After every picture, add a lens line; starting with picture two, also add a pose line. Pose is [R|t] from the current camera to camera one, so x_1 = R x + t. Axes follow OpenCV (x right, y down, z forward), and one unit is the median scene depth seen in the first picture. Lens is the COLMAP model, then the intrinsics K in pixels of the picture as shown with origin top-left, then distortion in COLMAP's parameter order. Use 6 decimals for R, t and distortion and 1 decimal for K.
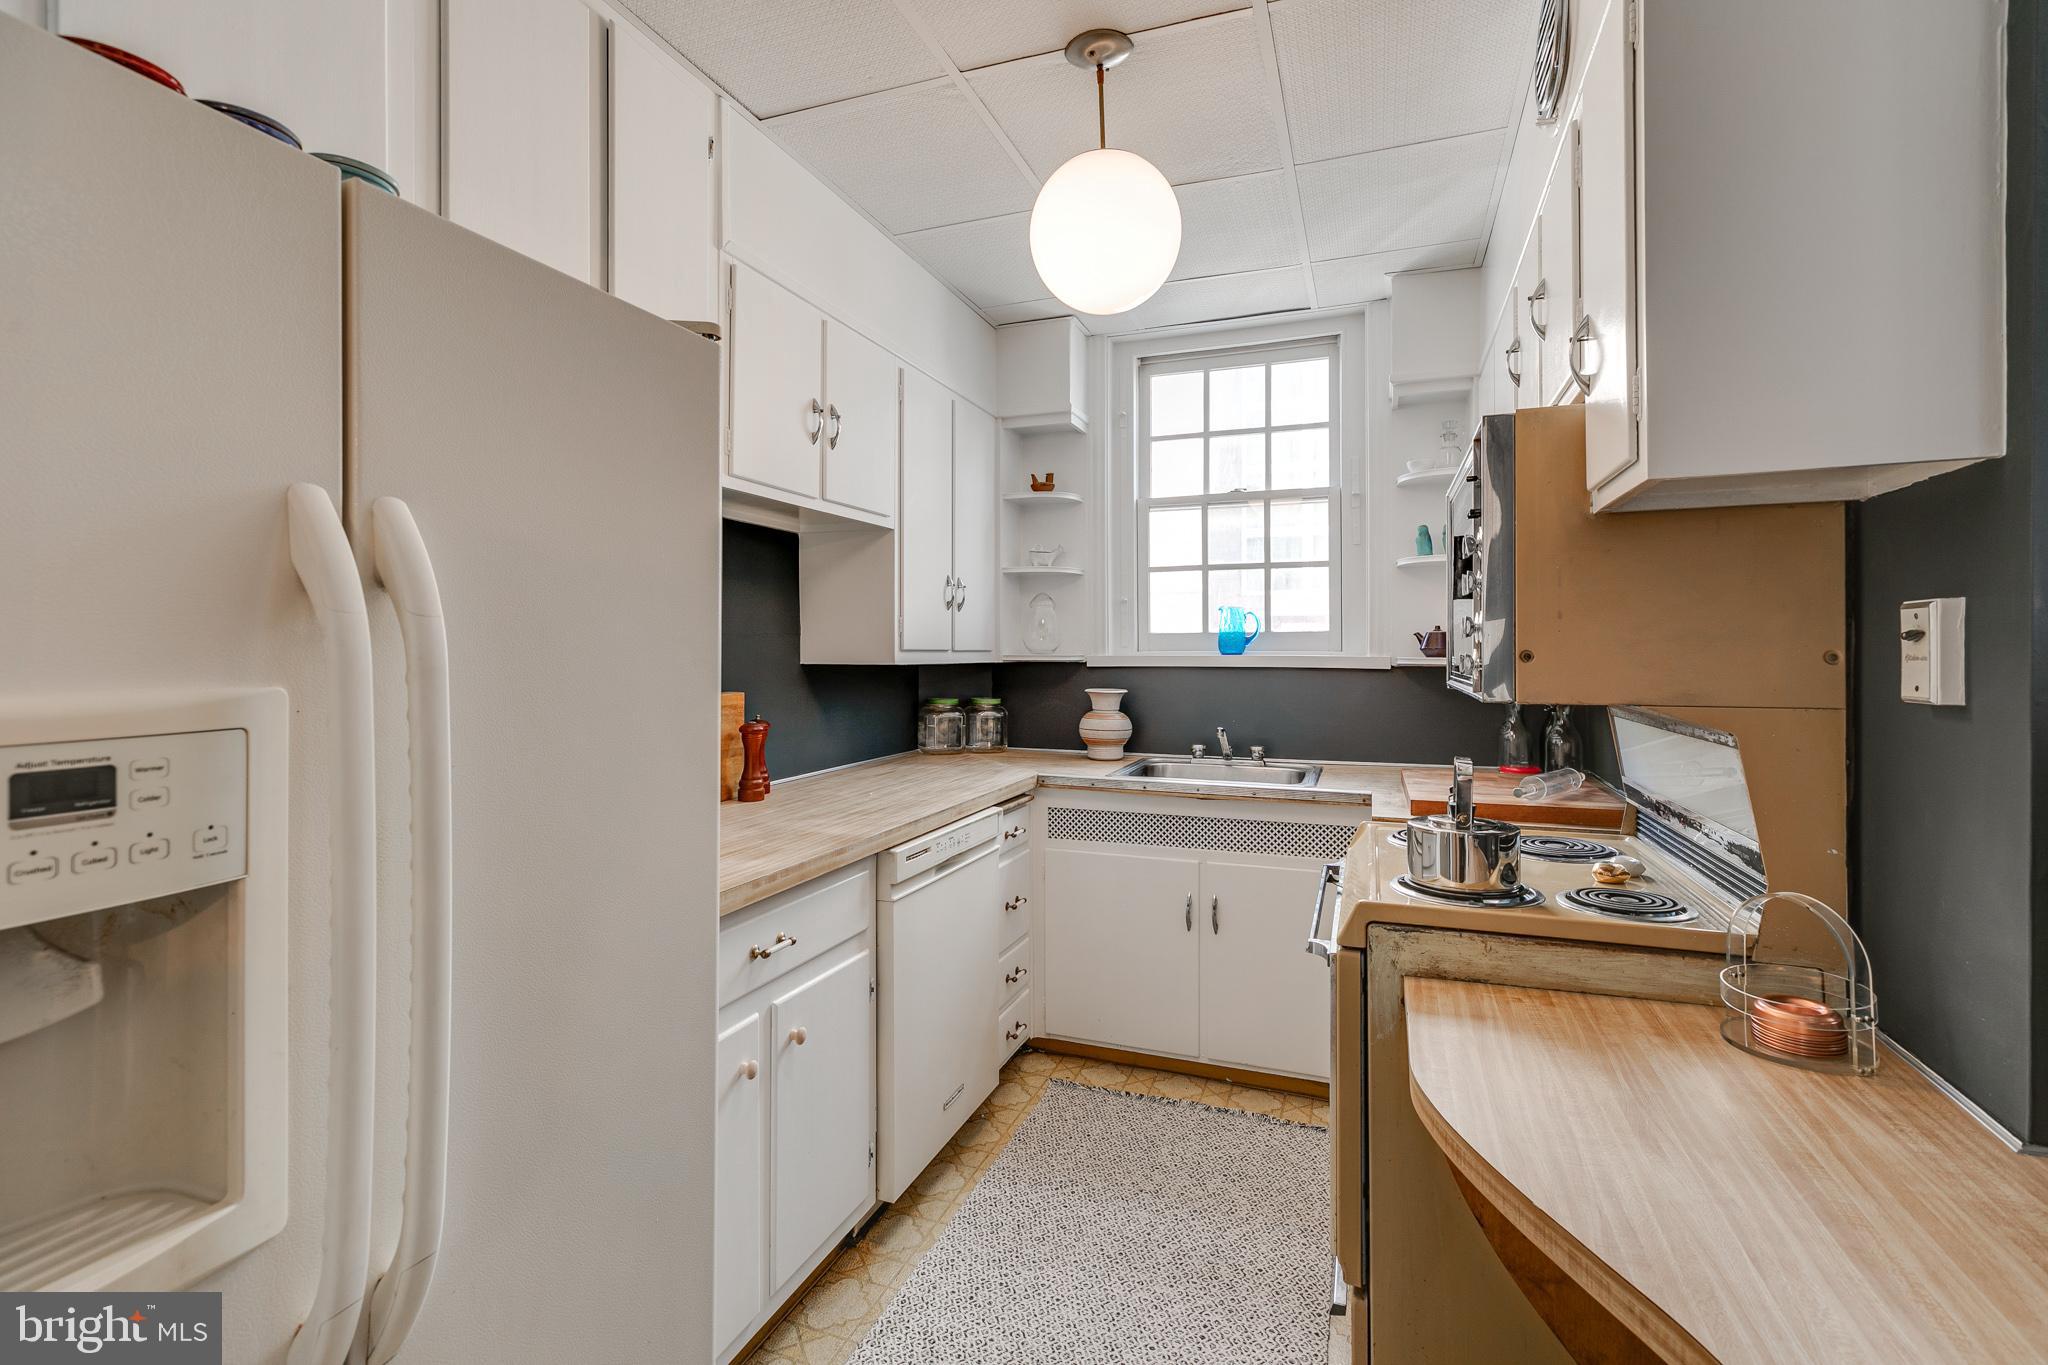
lens RADIAL K [[922.9, 0, 1025.6], [0, 922.9, 656.6], [0, 0, 1]] dist [0.001346, 0.000197]
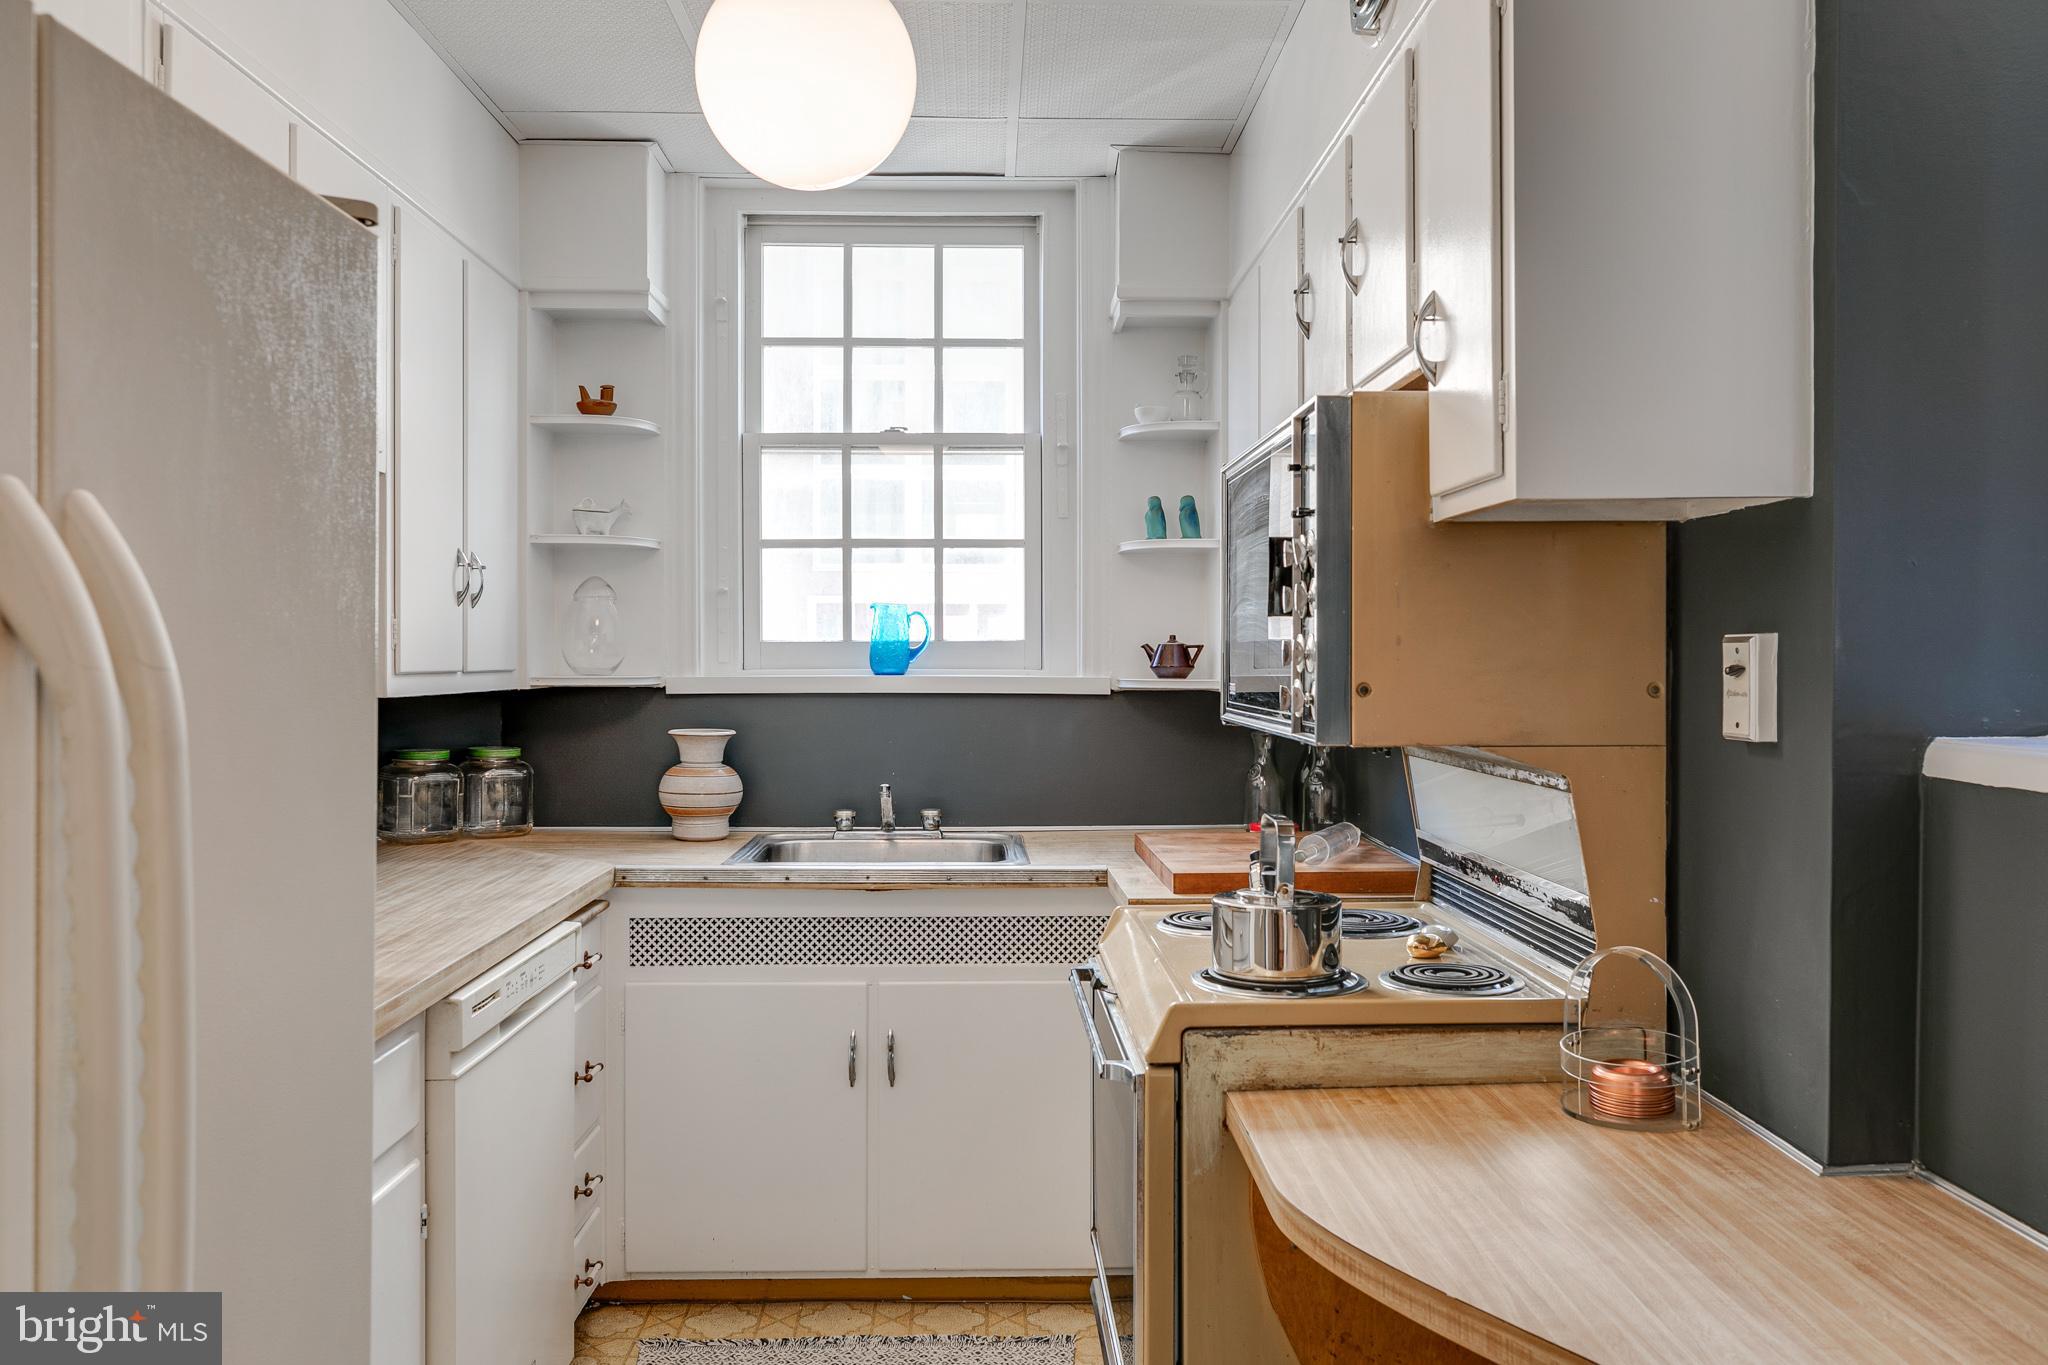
lens RADIAL K [[1520.5, 0, 1024.0], [0, 1520.5, 682.5], [0, 0, 1]] dist [-0.006548, 0.000309]
pose [[0.924598, -0.006987, 0.380881, -0.131692], [0.002344, 0.999917, 0.012652, -0.012532], [-0.380938, -0.010805, 0.924537, -0.074331]]
